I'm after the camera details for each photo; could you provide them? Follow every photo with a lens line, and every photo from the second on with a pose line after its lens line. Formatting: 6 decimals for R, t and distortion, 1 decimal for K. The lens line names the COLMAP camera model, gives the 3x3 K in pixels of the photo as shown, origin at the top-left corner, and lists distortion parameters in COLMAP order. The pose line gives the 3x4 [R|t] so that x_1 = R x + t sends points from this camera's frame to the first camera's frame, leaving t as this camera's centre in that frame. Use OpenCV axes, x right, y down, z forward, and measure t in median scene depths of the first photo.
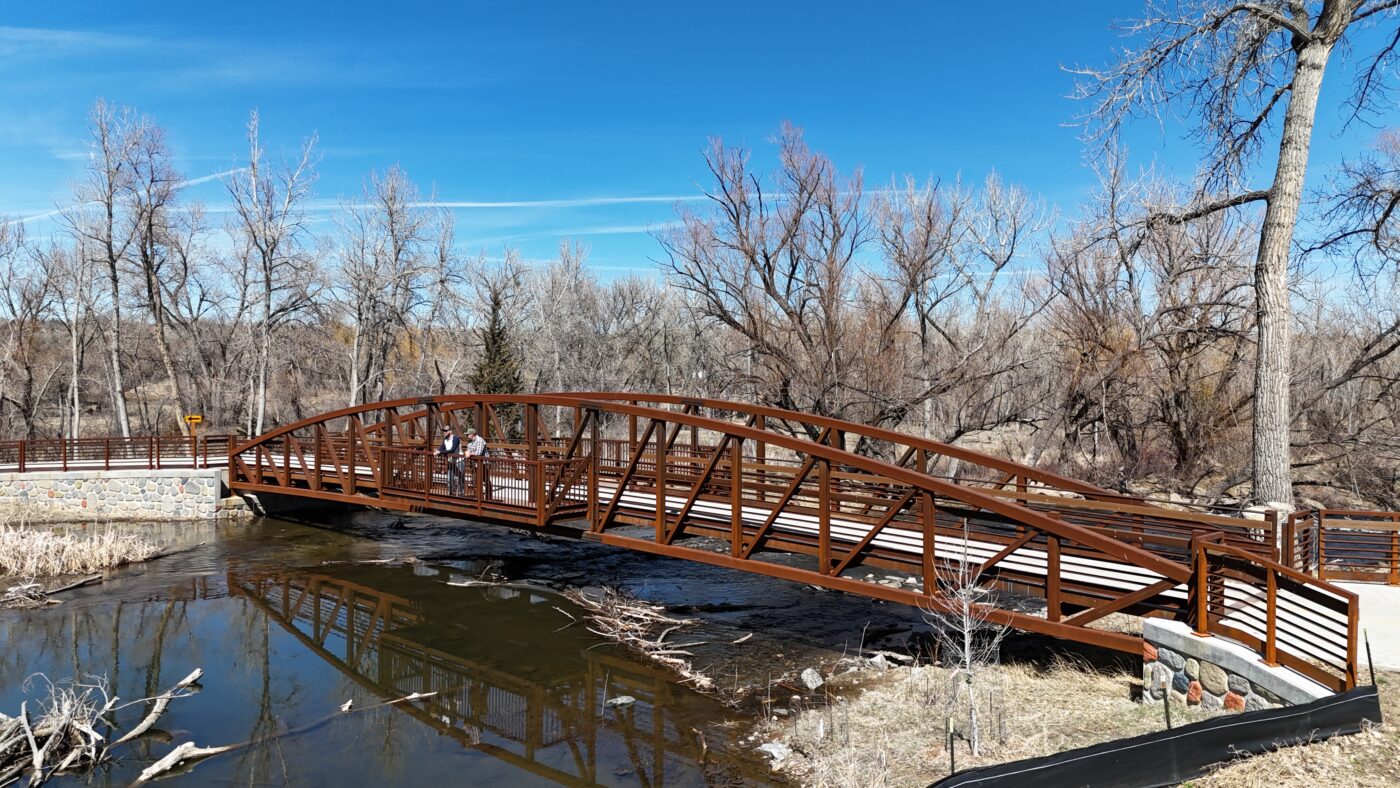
lens RADIAL K [[1017.1, 0, 700.0], [0, 1017.1, 394.0], [0, 0, 1]] dist [0.072890, -0.070078]
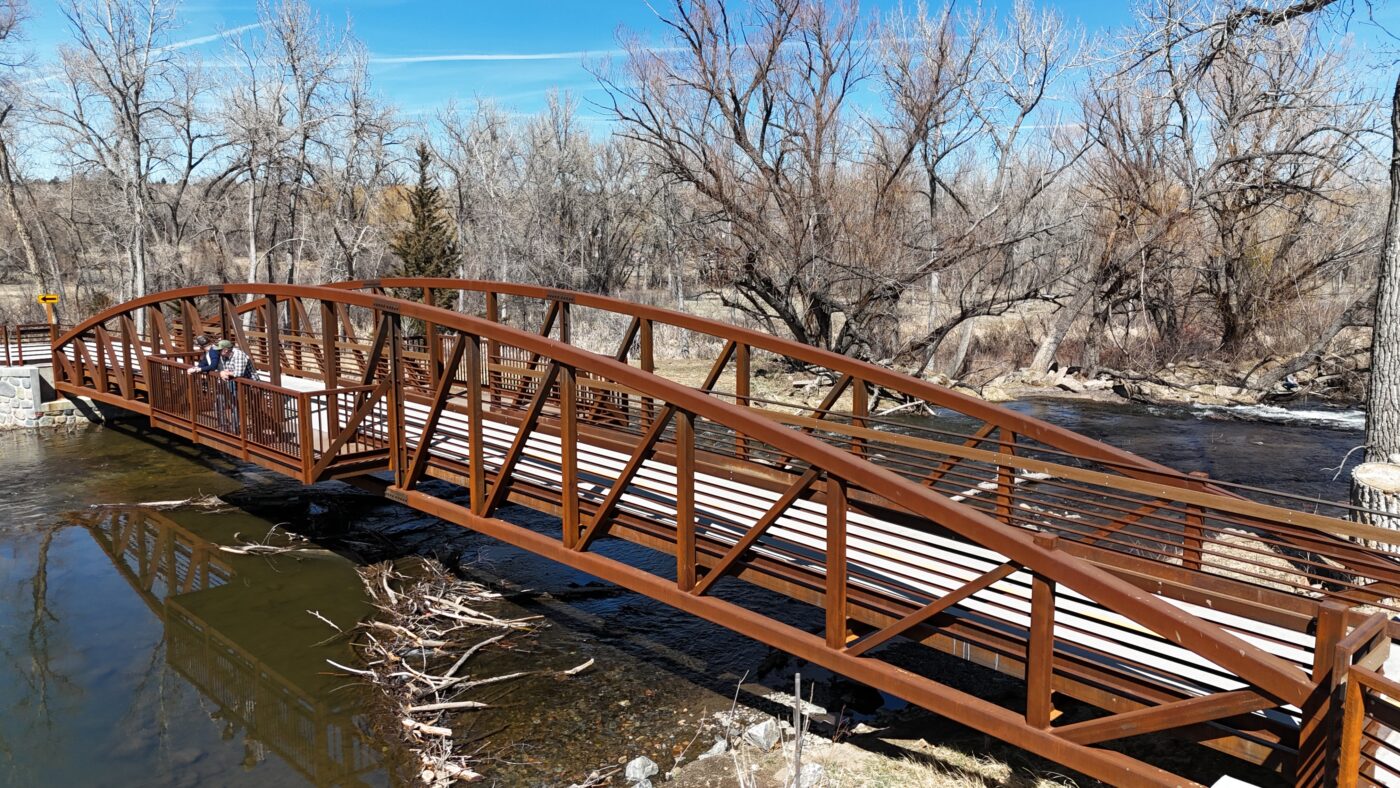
lens RADIAL K [[1024.9, 0, 702.6], [0, 1024.9, 389.6], [0, 0, 1]] dist [0.070808, -0.072819]
pose [[0.999740, -0.000200, -0.022791, 0.056290], [0.003165, 0.991493, 0.130125, -0.010597], [0.022571, -0.130164, 0.991236, 0.147995]]
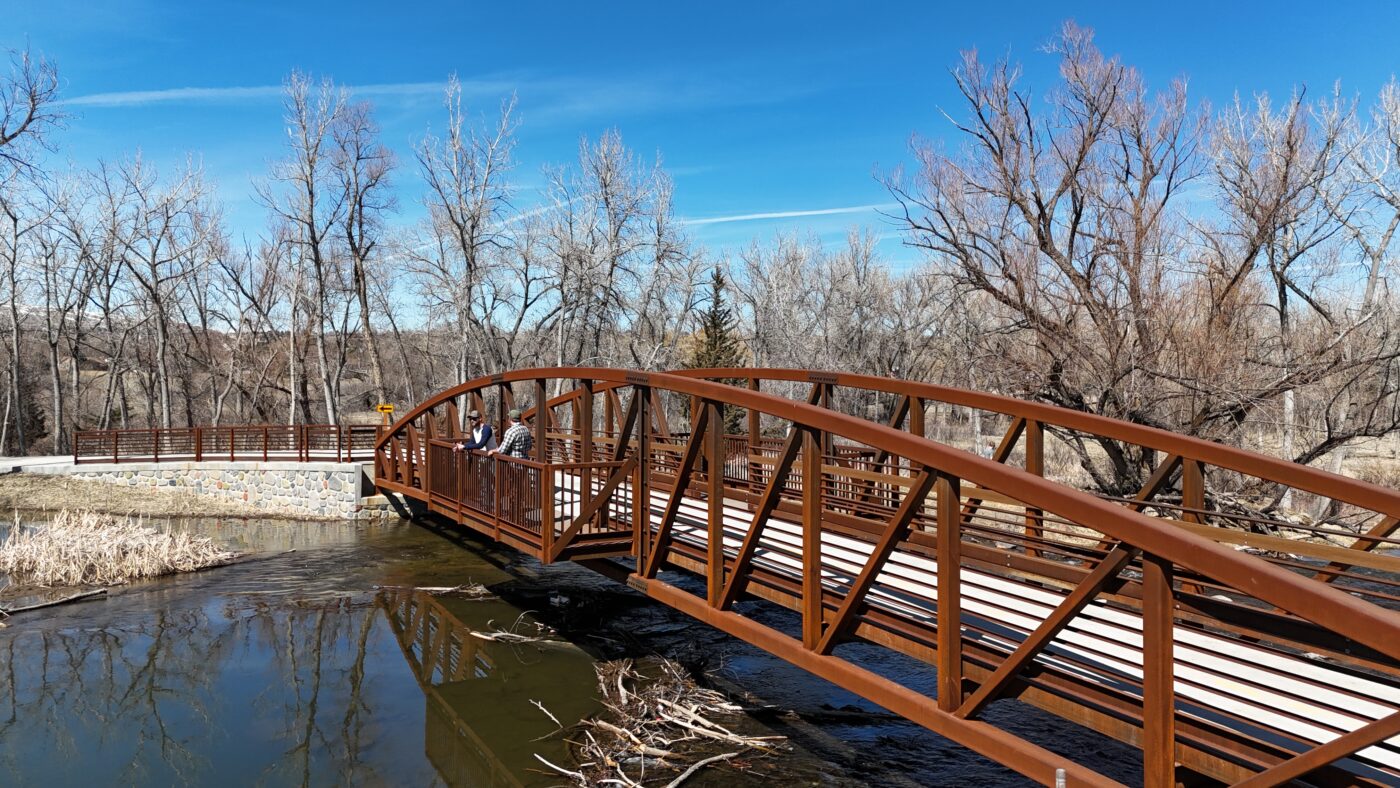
lens RADIAL K [[1024.8, 0, 700.0], [0, 1024.8, 394.0], [0, 0, 1]] dist [0.065653, -0.069235]
pose [[0.950778, 0.005080, -0.309831, 0.061881], [-0.006111, 0.999979, -0.002360, 0.010383], [0.309812, 0.004137, 0.950789, 0.187165]]
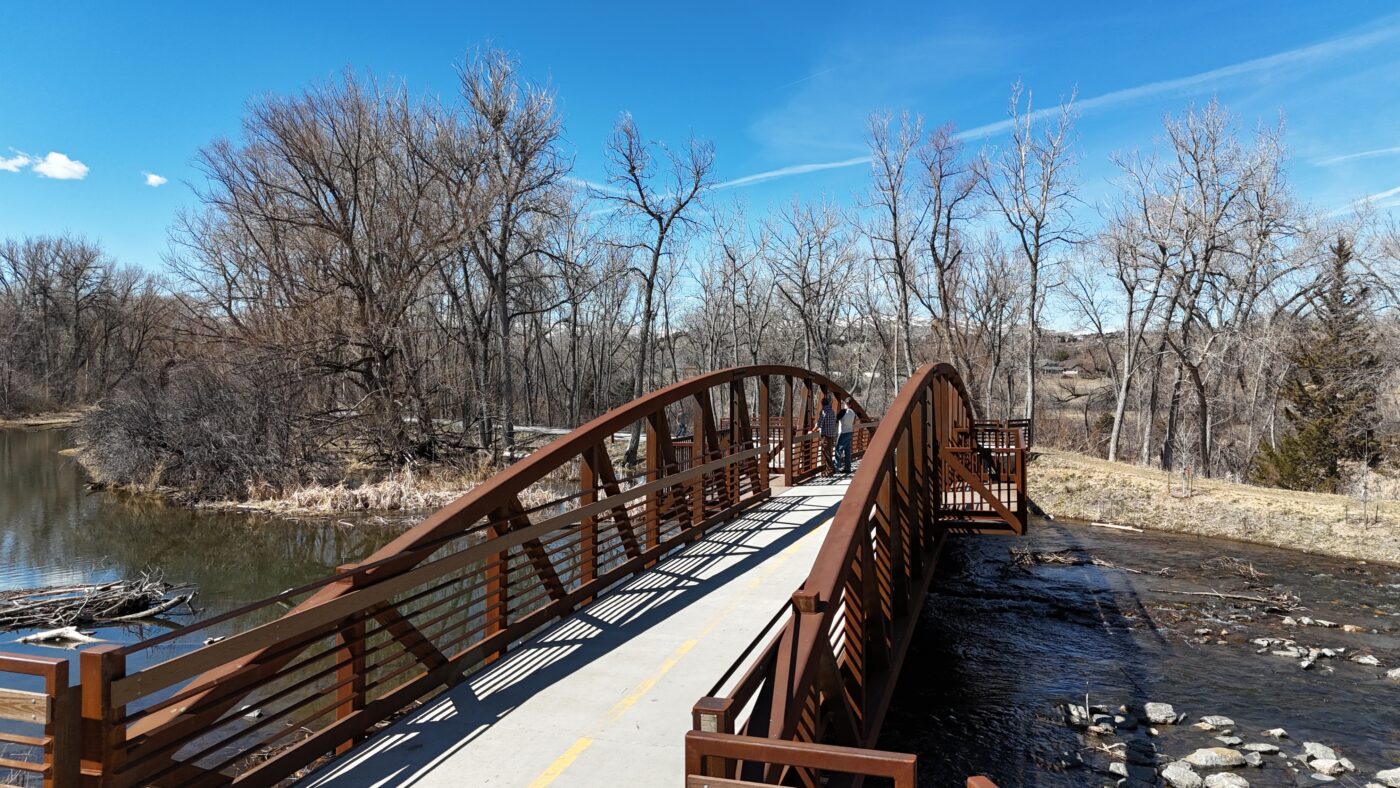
lens RADIAL K [[1017.1, 0, 700.0], [0, 1017.1, 394.0], [0, 0, 1]] dist [0.072890, -0.070078]
pose [[0.435633, 0.010526, -0.900063, 0.284385], [-0.014614, 0.999883, 0.004620, 0.011866], [0.900006, 0.011141, 0.435736, 0.319718]]
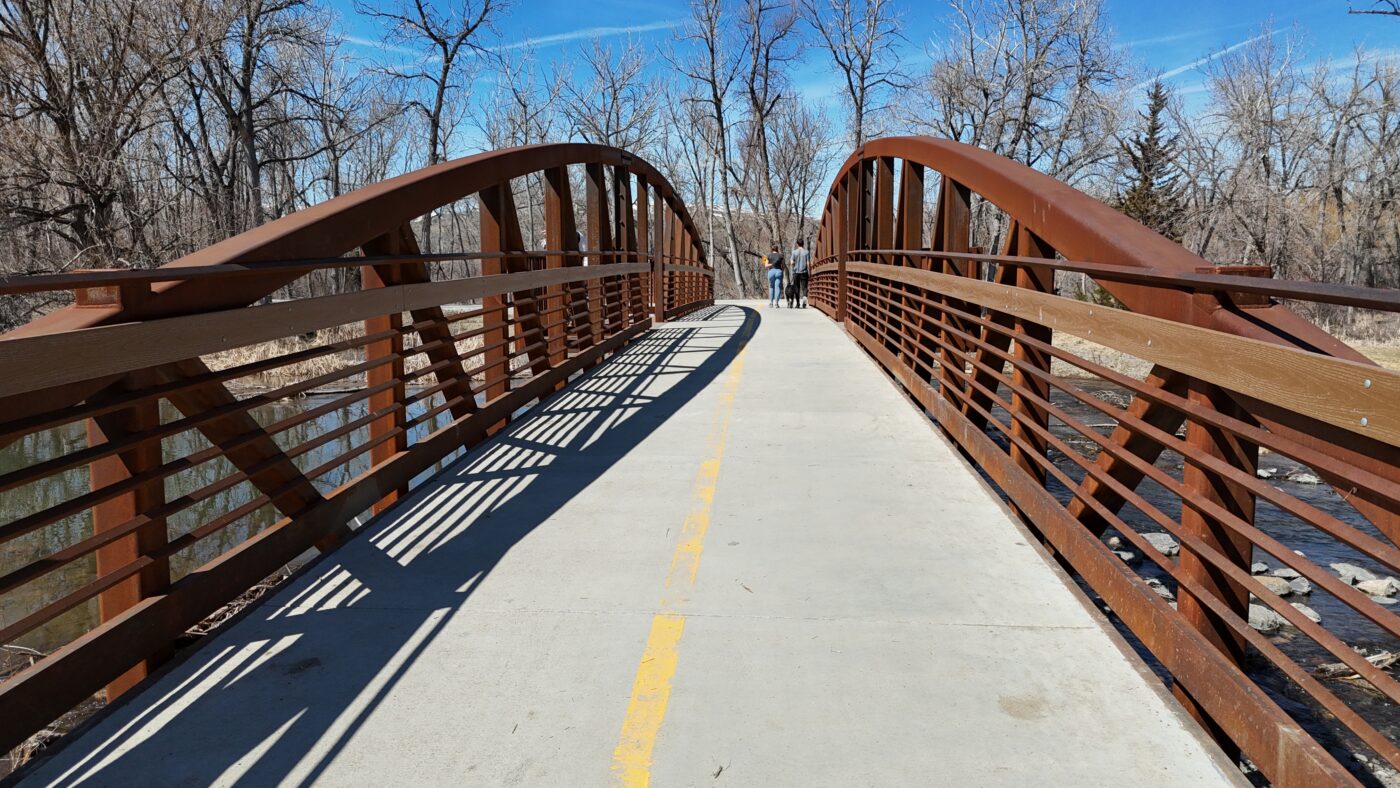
lens RADIAL K [[1024.8, 0, 700.0], [0, 1024.8, 394.0], [0, 0, 1]] dist [0.065653, -0.069235]
pose [[0.624050, 0.092091, -0.775938, 0.199894], [-0.007802, 0.993716, 0.111663, 0.038930], [0.781345, -0.063629, 0.620847, 0.327667]]
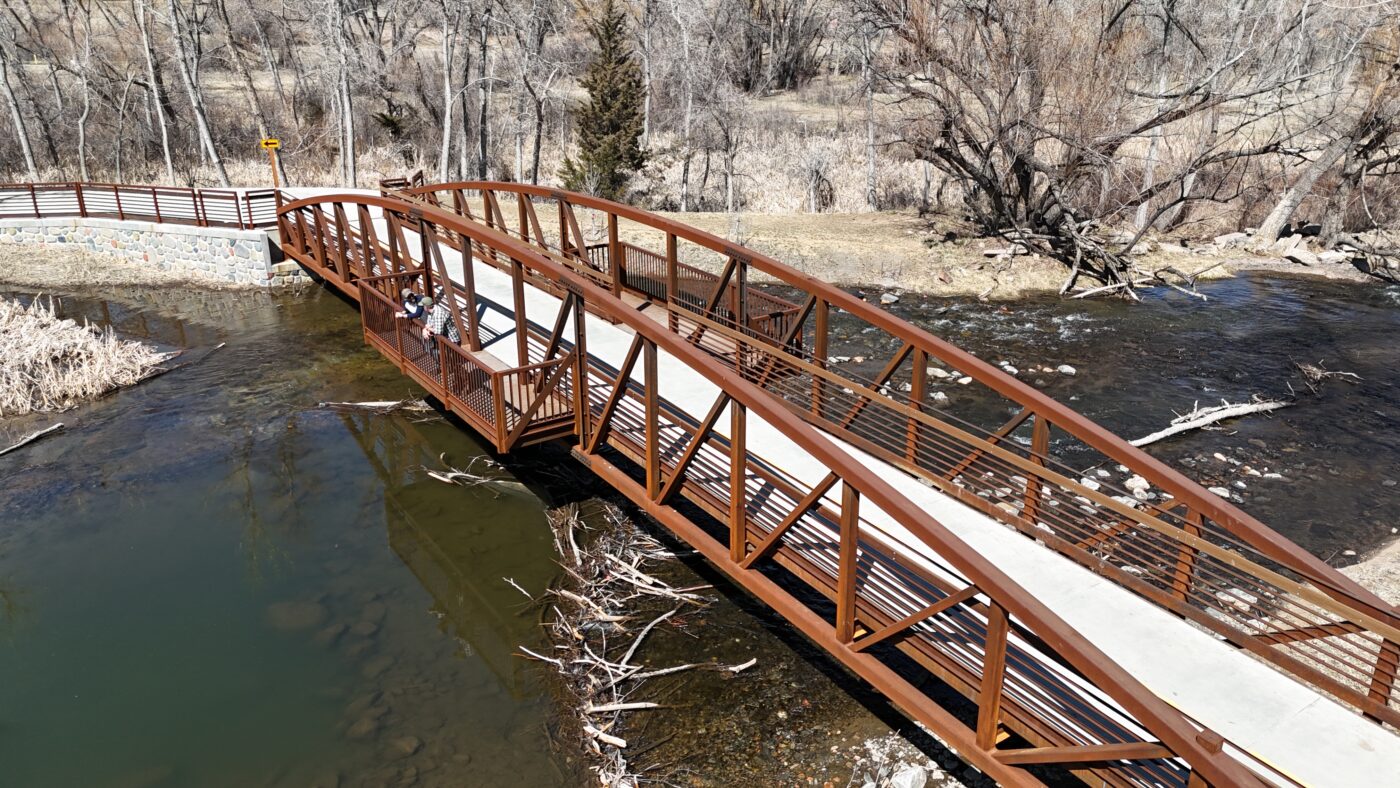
lens RADIAL K [[1024.8, 0, 700.0], [0, 1024.8, 394.0], [0, 0, 1]] dist [0.065653, -0.069235]
pose [[0.978987, 0.067413, -0.192455, 0.056776], [0.003796, 0.937589, 0.347726, -0.076914], [0.203885, -0.341150, 0.917632, 0.162933]]
